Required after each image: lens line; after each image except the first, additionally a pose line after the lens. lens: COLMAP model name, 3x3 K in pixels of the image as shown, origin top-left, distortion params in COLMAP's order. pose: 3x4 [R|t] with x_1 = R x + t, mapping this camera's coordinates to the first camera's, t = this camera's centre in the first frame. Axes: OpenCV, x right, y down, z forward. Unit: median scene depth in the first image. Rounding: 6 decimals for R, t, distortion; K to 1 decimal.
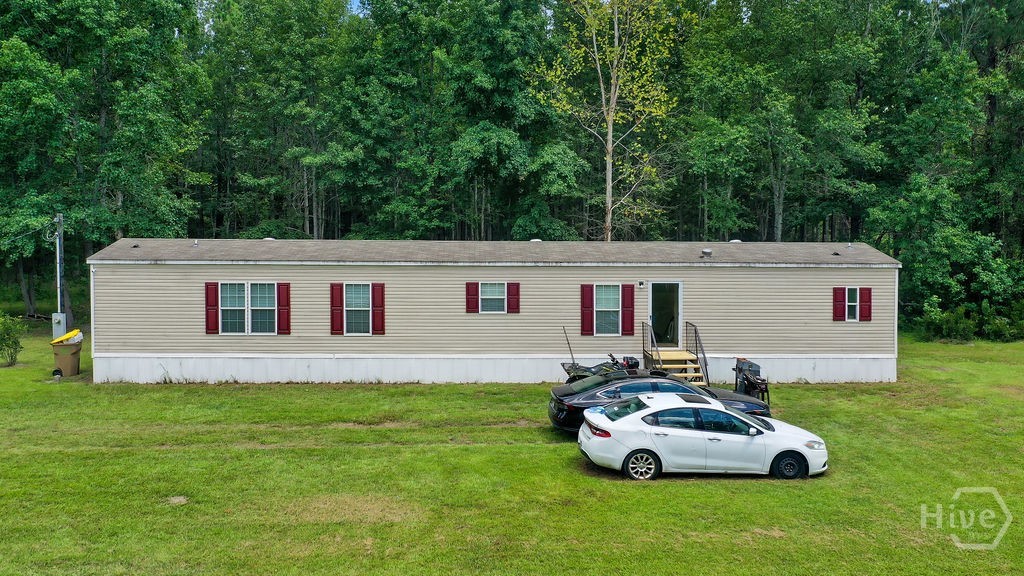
lens RADIAL K [[795.3, 0, 479.2], [0, 795.3, 256.6], [0, 0, 1]] dist [-0.038450, 0.011537]
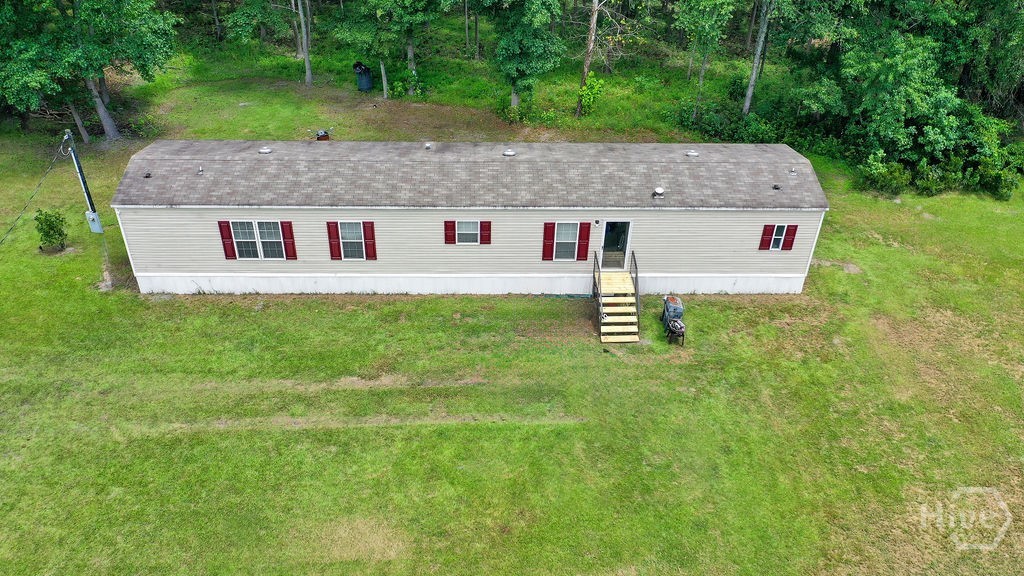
lens RADIAL K [[795.3, 0, 479.2], [0, 795.3, 256.6], [0, 0, 1]] dist [-0.038450, 0.011537]
pose [[0.999981, 0.005801, -0.001842, 0.036288], [-0.003810, 0.832566, 0.553913, -0.562397], [0.004747, -0.553895, 0.832573, 0.014623]]
